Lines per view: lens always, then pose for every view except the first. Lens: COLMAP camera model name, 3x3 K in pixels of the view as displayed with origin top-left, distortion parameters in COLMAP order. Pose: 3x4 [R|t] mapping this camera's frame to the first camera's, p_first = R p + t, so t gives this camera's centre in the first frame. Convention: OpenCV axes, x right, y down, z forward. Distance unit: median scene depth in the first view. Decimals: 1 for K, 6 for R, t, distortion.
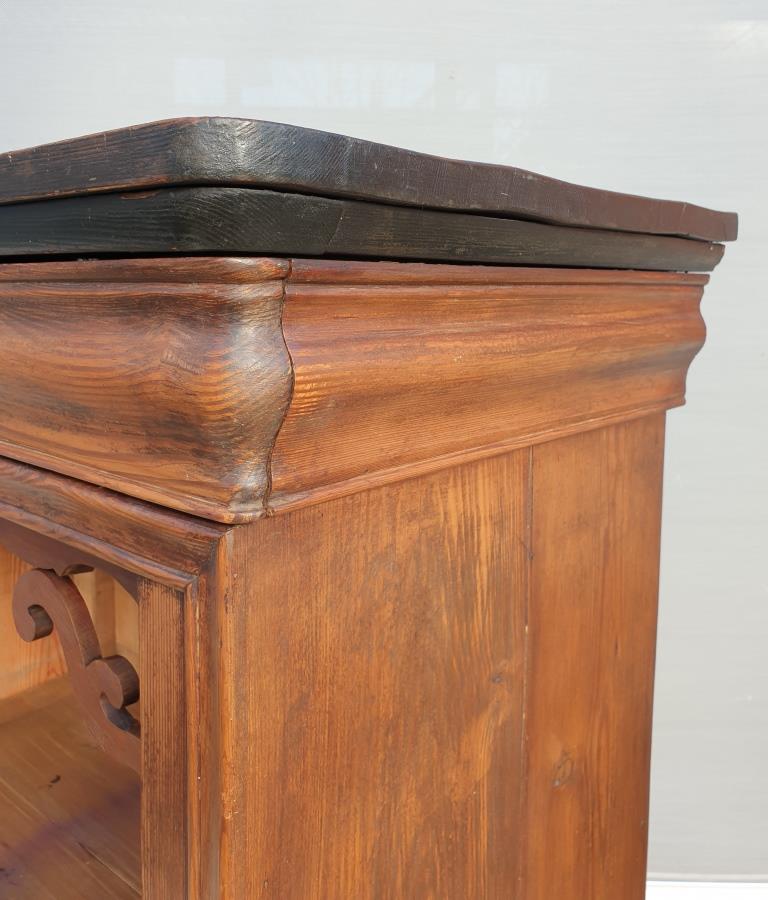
lens RADIAL K [[826.9, 0, 406.5], [0, 826.9, 380.6], [0, 0, 1]] dist [0.008534, 0.000000]
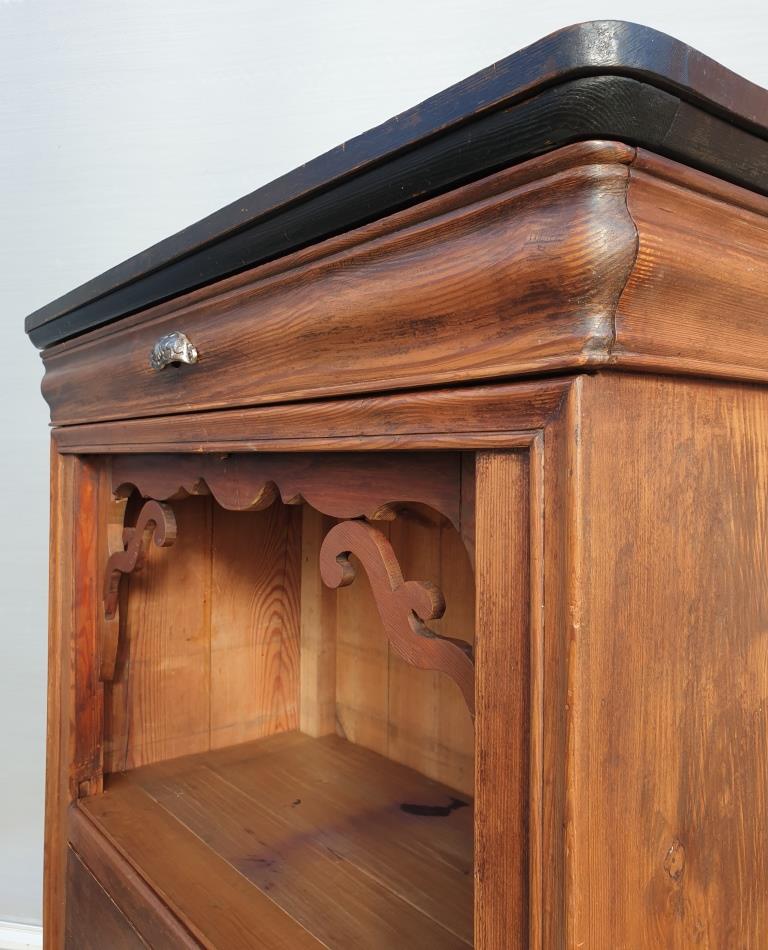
lens RADIAL K [[795.9, 0, 393.4], [0, 795.9, 447.5], [0, 0, 1]] dist [0.010617, 0.009831]
pose [[0.980888, -0.011971, -0.194204, -0.197107], [-0.013351, 0.991612, -0.128557, 0.338680], [0.194114, 0.128693, 0.972501, -0.144650]]
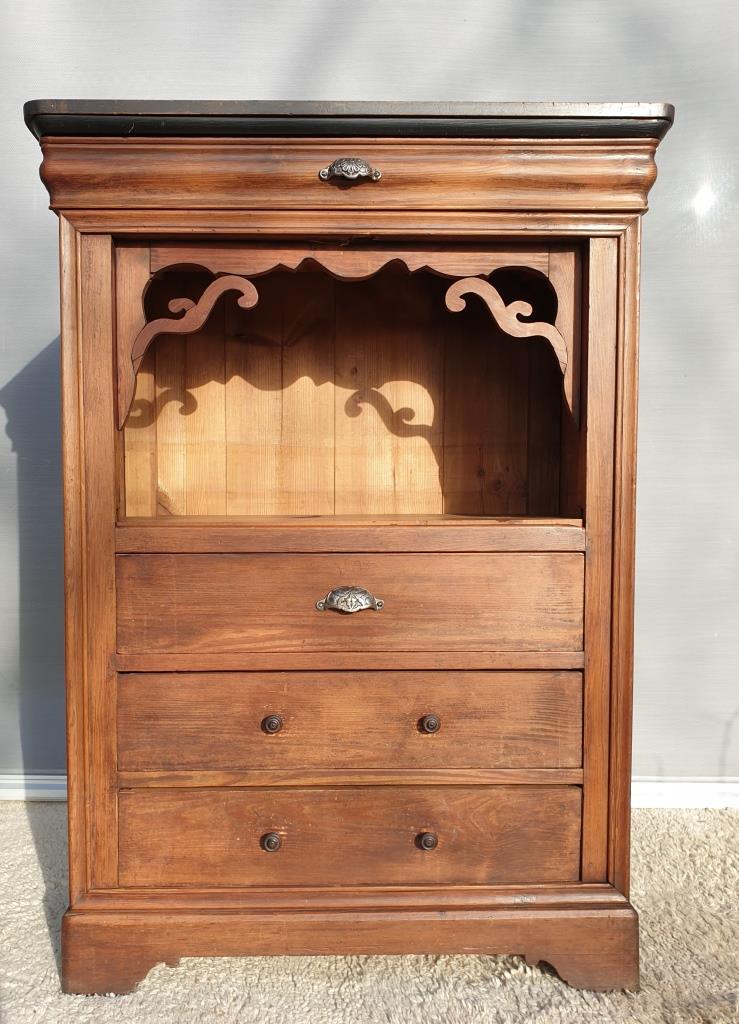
lens RADIAL K [[899.6, 0, 314.3], [0, 899.6, 542.0], [0, 0, 1]] dist [0.031109, -0.048140]
pose [[0.752763, -0.046491, 0.656648, -3.264055], [0.082504, 0.996301, -0.024042, 1.308744], [-0.653101, 0.072274, 0.753814, -0.841296]]
